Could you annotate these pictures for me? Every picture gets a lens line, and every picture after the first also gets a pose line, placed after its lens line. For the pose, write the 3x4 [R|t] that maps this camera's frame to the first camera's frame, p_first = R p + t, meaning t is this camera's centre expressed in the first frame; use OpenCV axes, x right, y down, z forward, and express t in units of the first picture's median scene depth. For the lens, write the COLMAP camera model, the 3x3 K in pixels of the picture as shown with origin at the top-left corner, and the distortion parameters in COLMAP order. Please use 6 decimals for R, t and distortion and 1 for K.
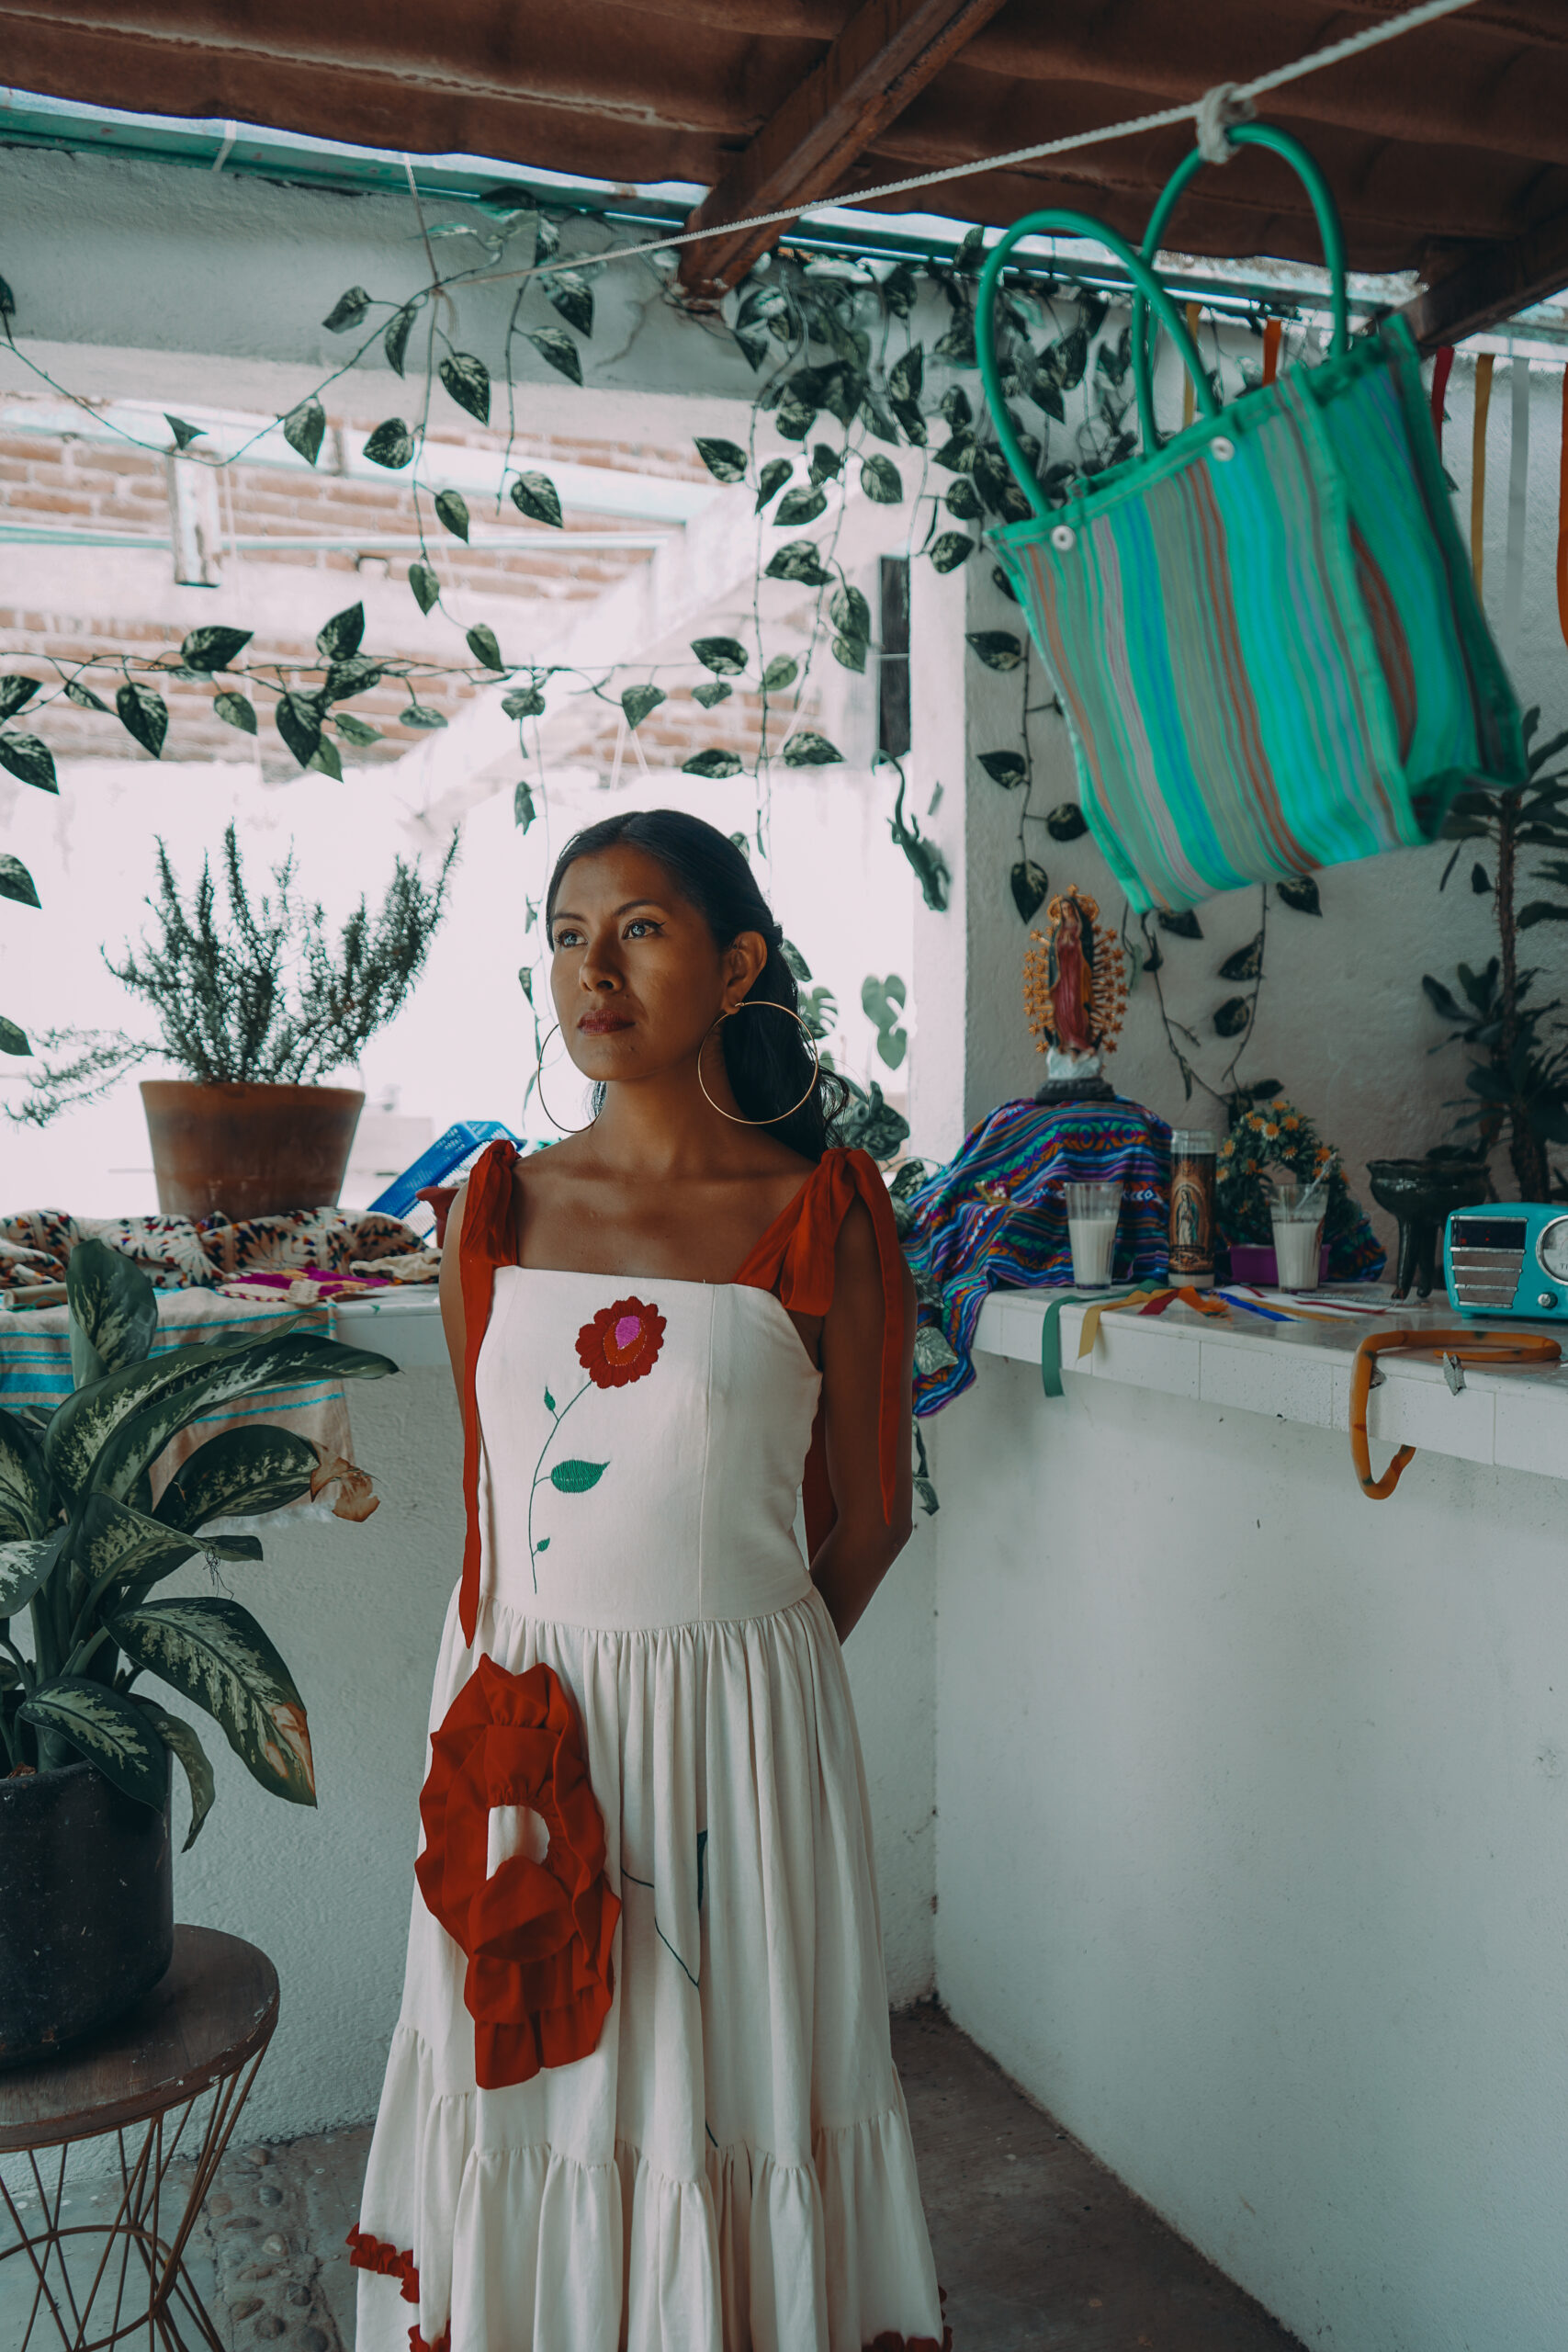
lens RADIAL K [[2518.9, 0, 784.0], [0, 2518.9, 1176.0], [0, 0, 1]] dist [-0.005272, -0.001690]
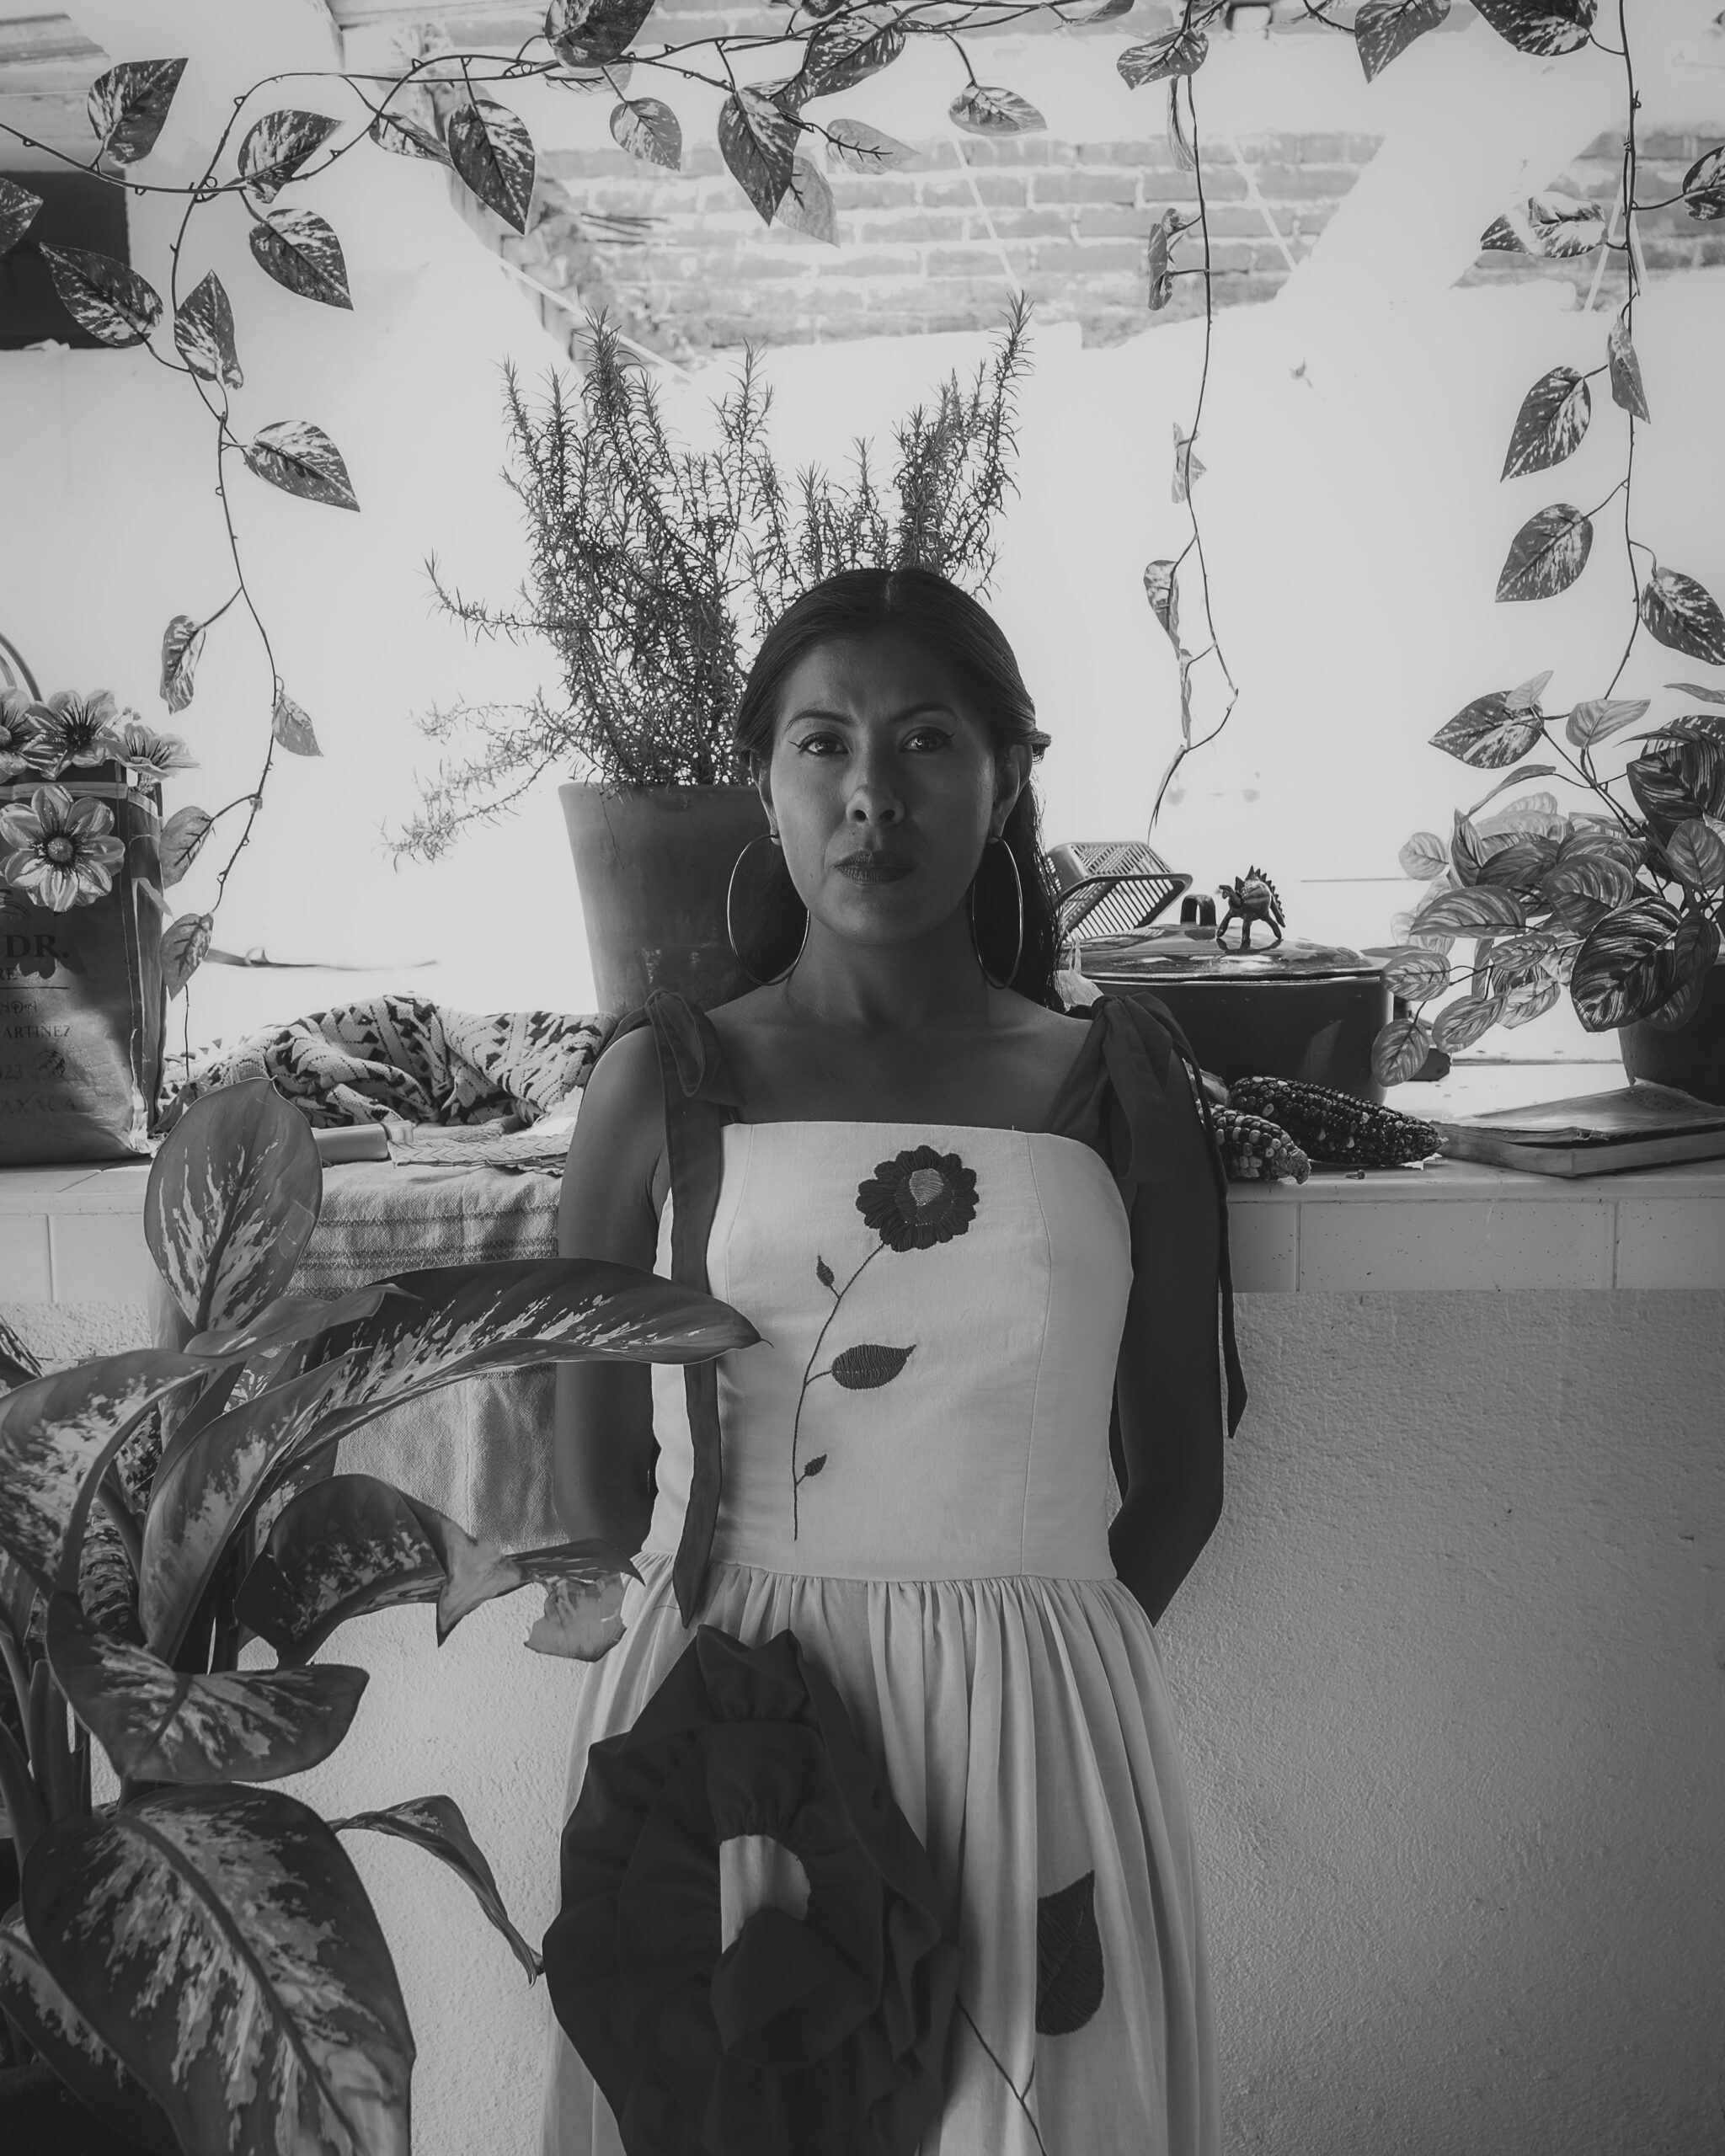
lens RADIAL K [[2282.1, 0, 866.3], [0, 2282.1, 1126.3], [0, 0, 1]] dist [-0.010309, -0.003627]
pose [[0.884319, 0.049594, -0.464241, 0.077269], [0.010296, 0.992029, 0.125589, -0.024220], [0.466769, -0.115841, 0.876760, 0.535529]]
